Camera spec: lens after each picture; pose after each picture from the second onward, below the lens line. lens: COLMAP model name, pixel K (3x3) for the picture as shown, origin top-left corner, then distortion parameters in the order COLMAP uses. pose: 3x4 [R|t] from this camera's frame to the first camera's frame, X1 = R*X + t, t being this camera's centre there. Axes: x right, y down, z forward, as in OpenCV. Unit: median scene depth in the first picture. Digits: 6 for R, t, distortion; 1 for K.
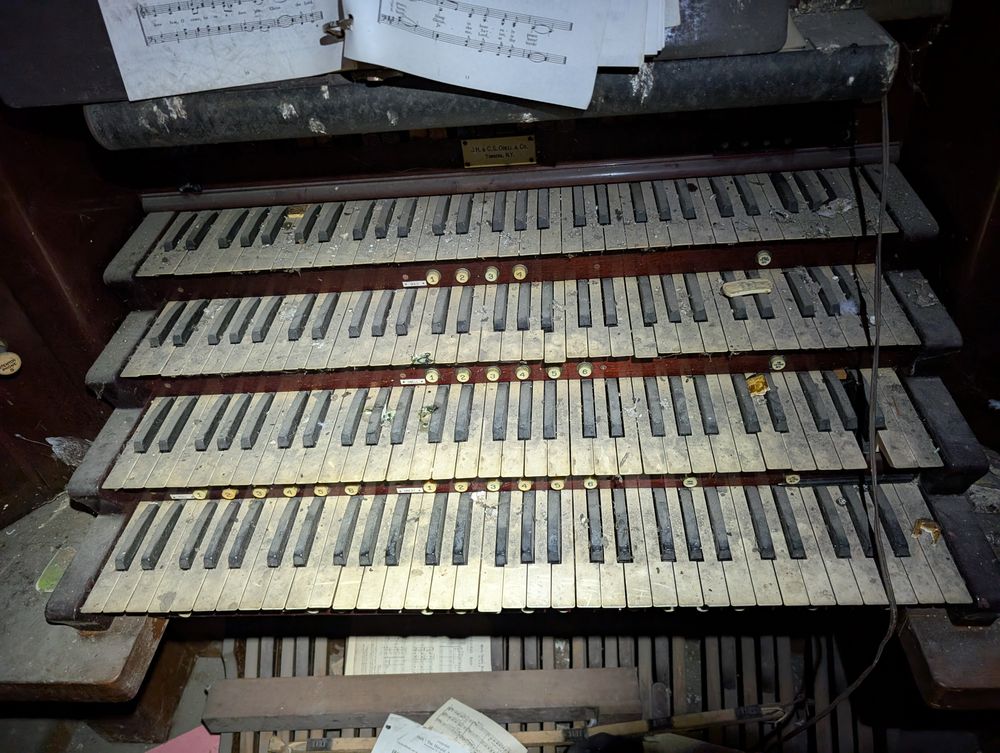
lens RADIAL K [[730.6, 0, 509.0], [0, 730.6, 355.2], [0, 0, 1]] dist [0.012082, 0.000823]
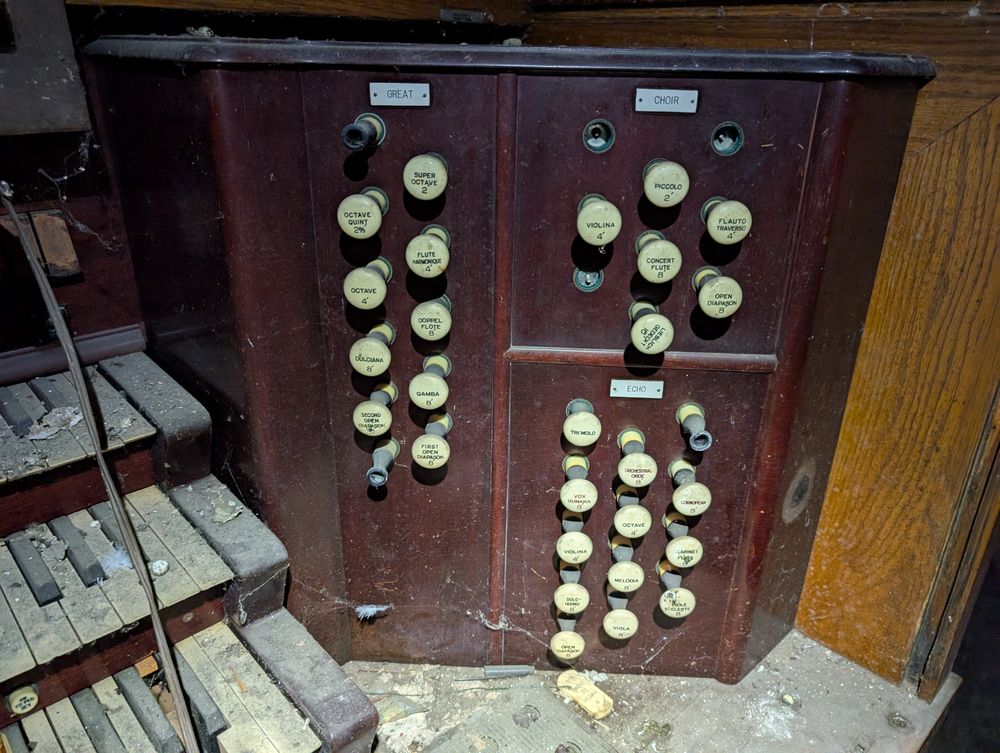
lens RADIAL K [[730.6, 0, 501.0], [0, 730.6, 378.3], [0, 0, 1]] dist [0.012082, 0.000823]
pose [[0.694869, -0.194423, 0.692356, 0.285104], [0.393925, 0.908376, -0.140270, 0.009919], [-0.601648, 0.370206, 0.707790, 0.294844]]
